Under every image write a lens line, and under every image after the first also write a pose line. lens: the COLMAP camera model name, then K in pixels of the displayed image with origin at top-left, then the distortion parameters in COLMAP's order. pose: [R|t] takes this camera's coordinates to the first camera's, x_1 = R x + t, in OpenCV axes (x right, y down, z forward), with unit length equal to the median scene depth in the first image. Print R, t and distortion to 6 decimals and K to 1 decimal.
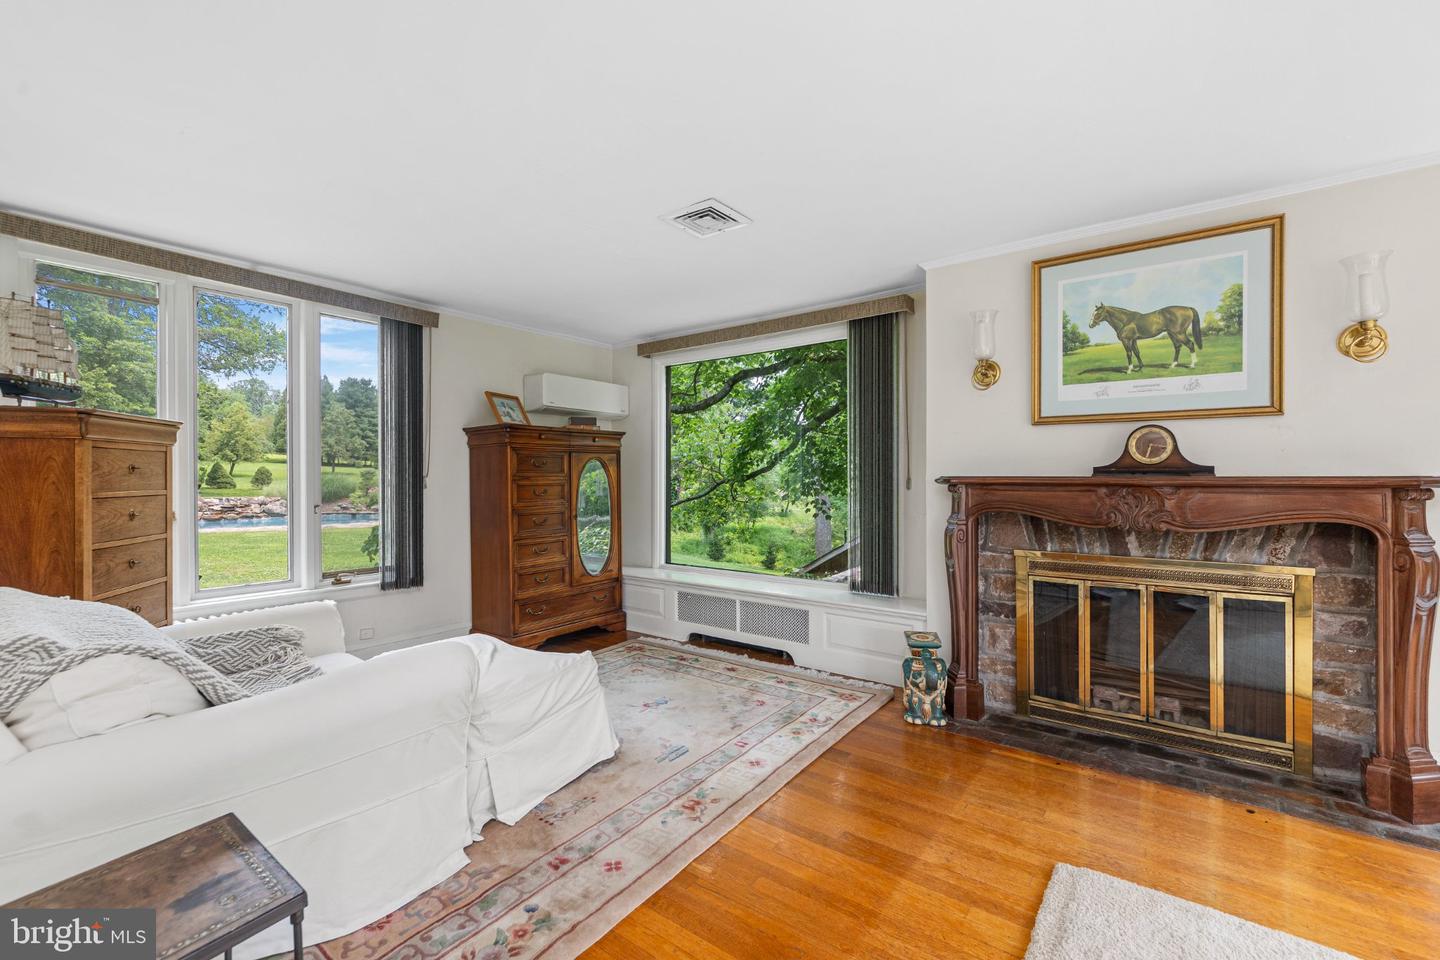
lens RADIAL K [[607.3, 0, 726.3], [0, 607.3, 477.0], [0, 0, 1]] dist [-0.005731, 0.000581]
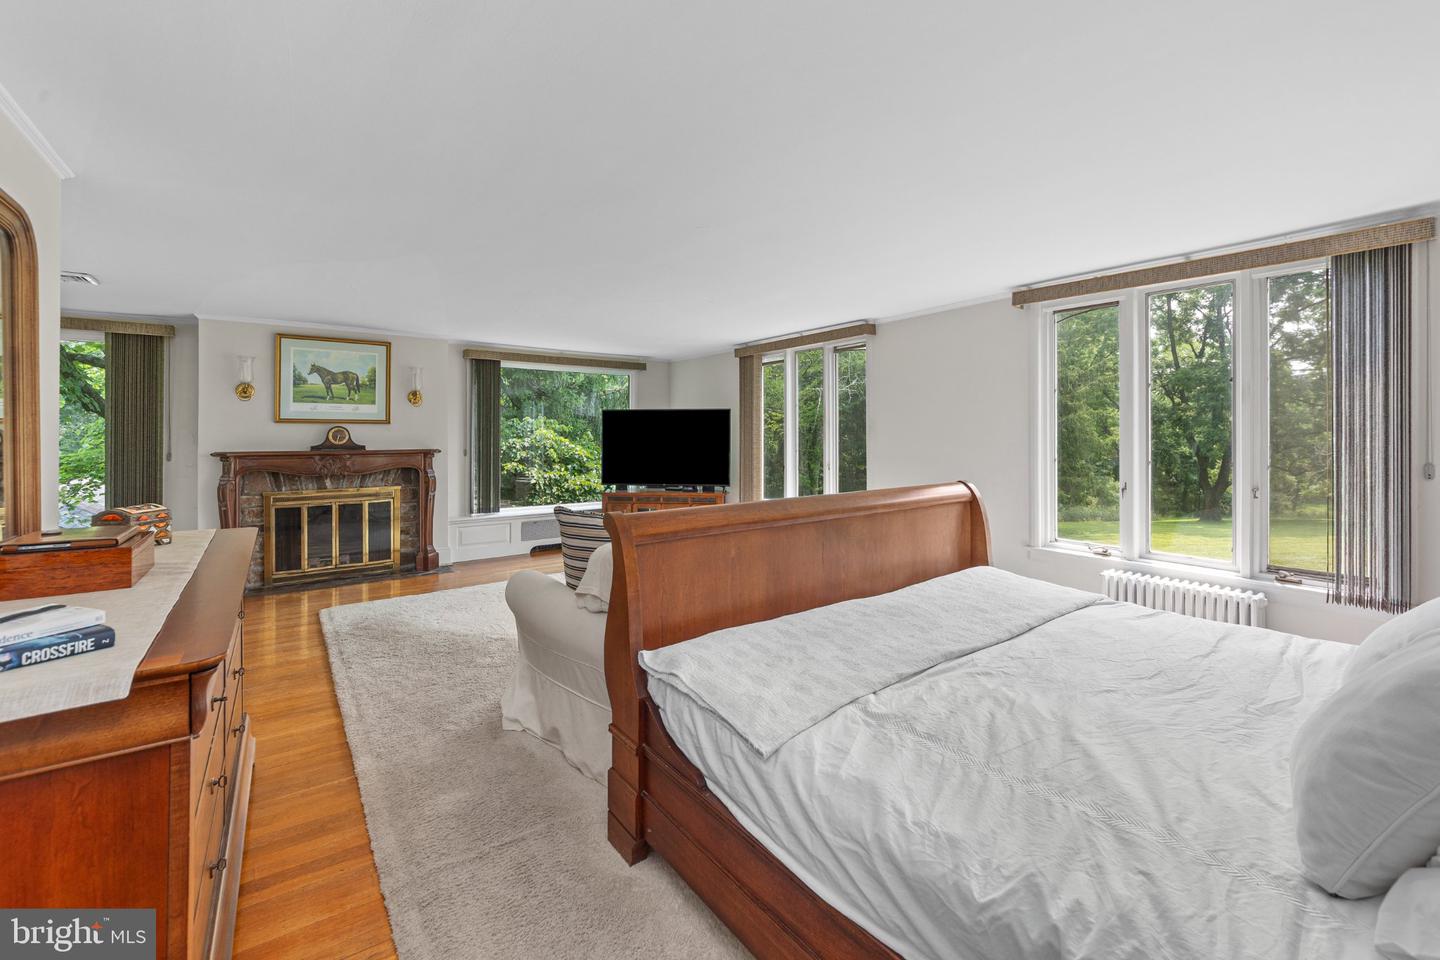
lens RADIAL K [[607.3, 0, 712.0], [0, 607.3, 429.0], [0, 0, 1]] dist [-0.005731, 0.000581]
pose [[0.328273, 0.008845, 0.944541, -0.821562], [0.004904, 0.999927, -0.011068, -0.042429], [-0.944570, 0.008266, 0.328206, -0.878043]]
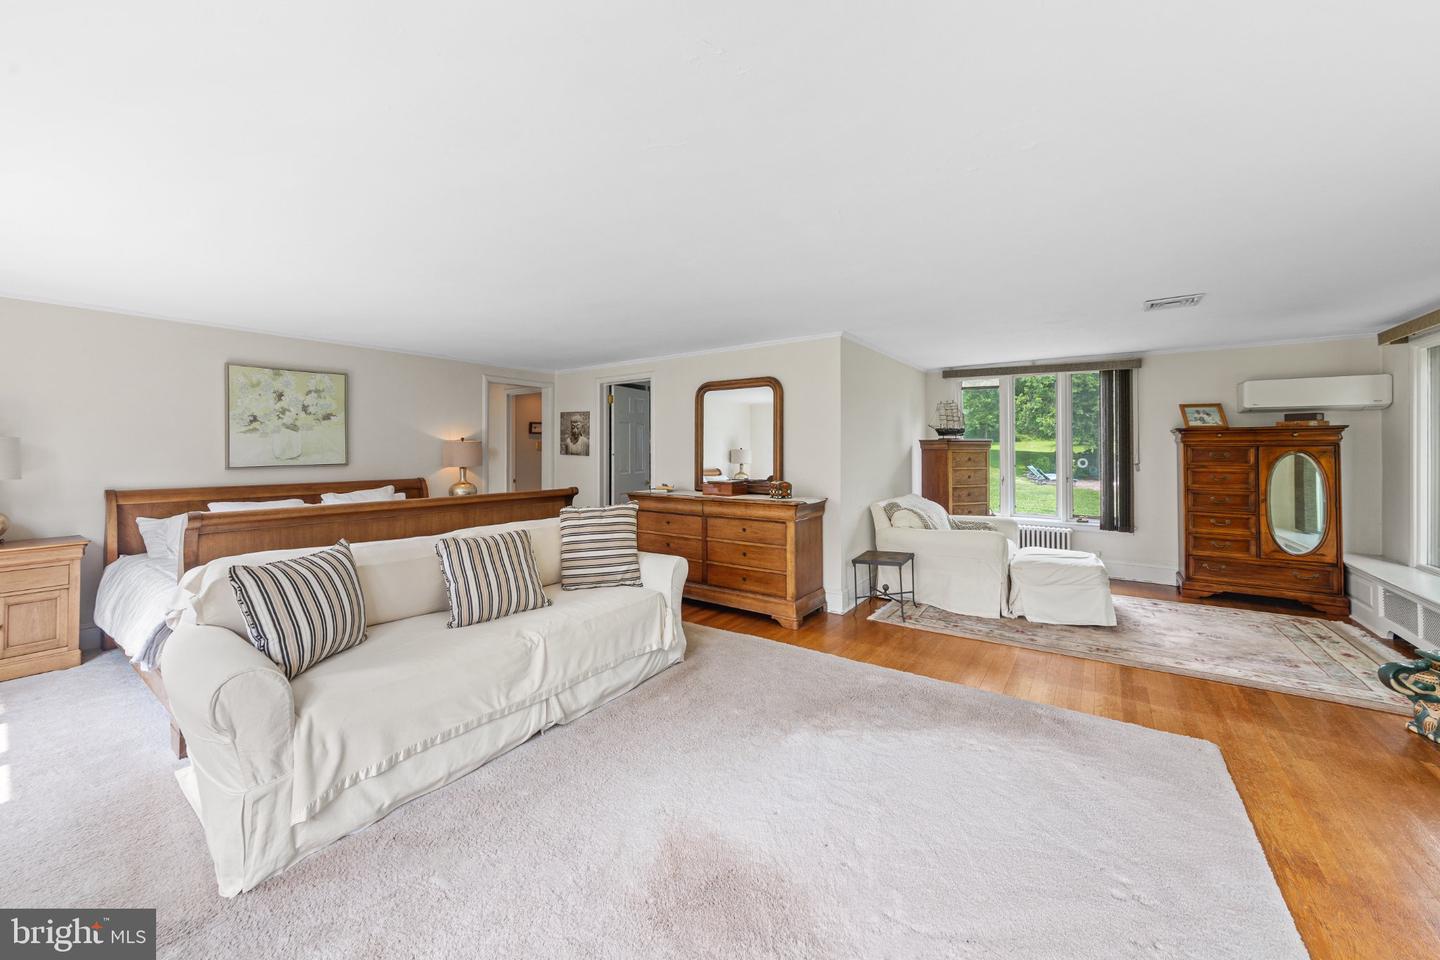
lens RADIAL K [[527.2, 0, 734.1], [0, 527.2, 445.0], [0, 0, 1]] dist [0.003775, 0.000705]
pose [[0.057687, -0.005328, -0.998321, 1.177999], [-0.003133, 0.999980, -0.005518, -0.055278], [0.998330, 0.003446, 0.057669, -0.168085]]
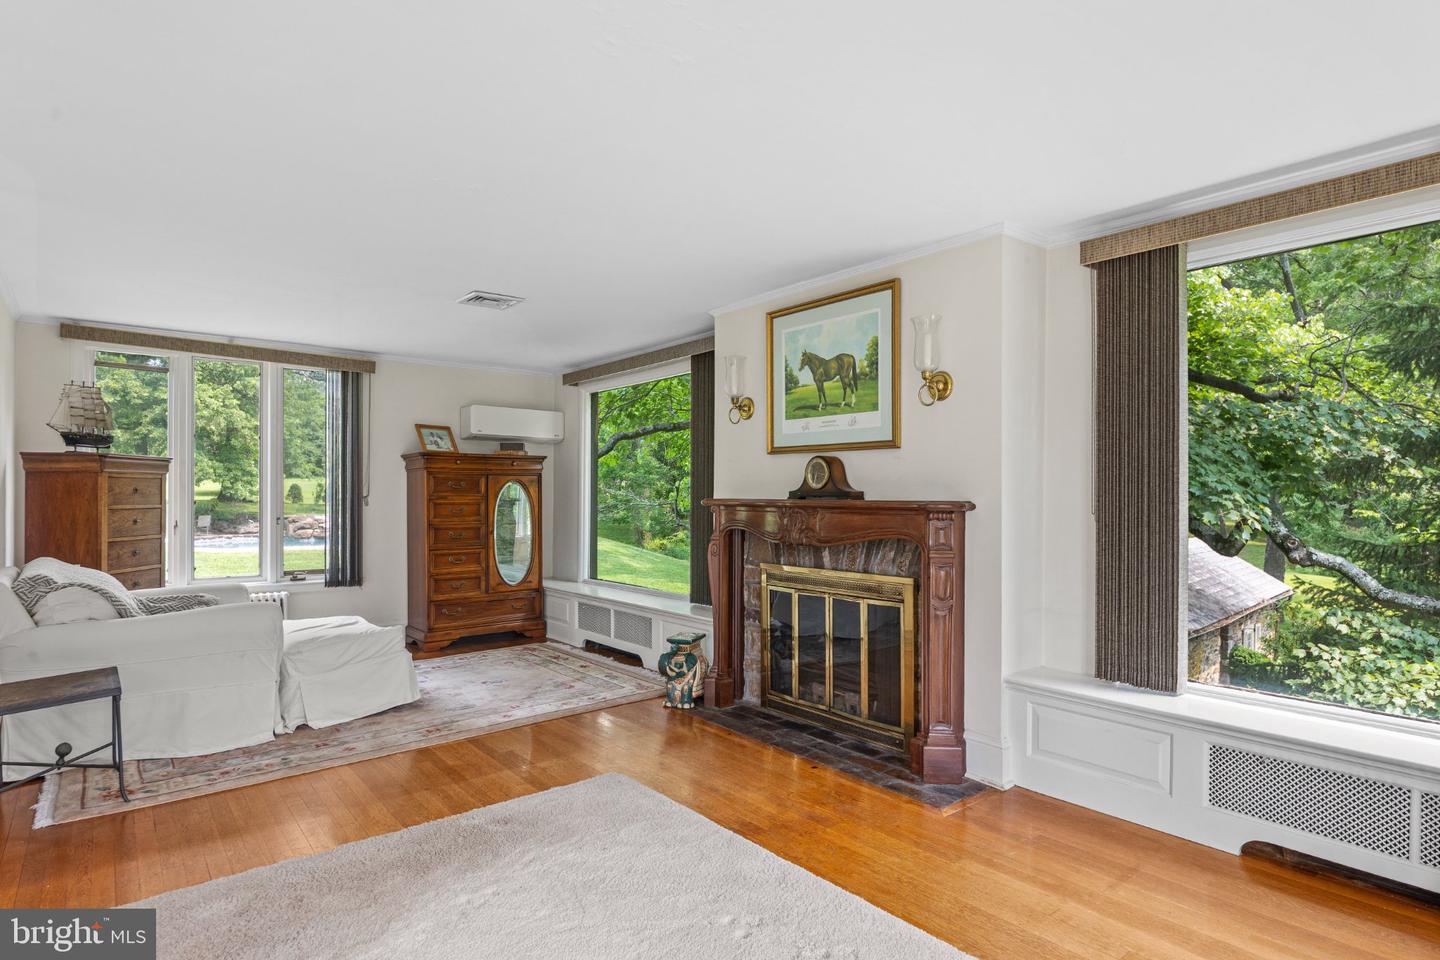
lens RADIAL K [[759.5, 0, 713.2], [0, 759.5, 489.9], [0, 0, 1]] dist [-0.001229, -0.006322]
pose [[0.970546, 0.003099, -0.240895, 0.792847], [-0.005005, 0.999961, -0.007303, -0.007587], [0.240863, 0.008294, 0.970524, -0.446071]]
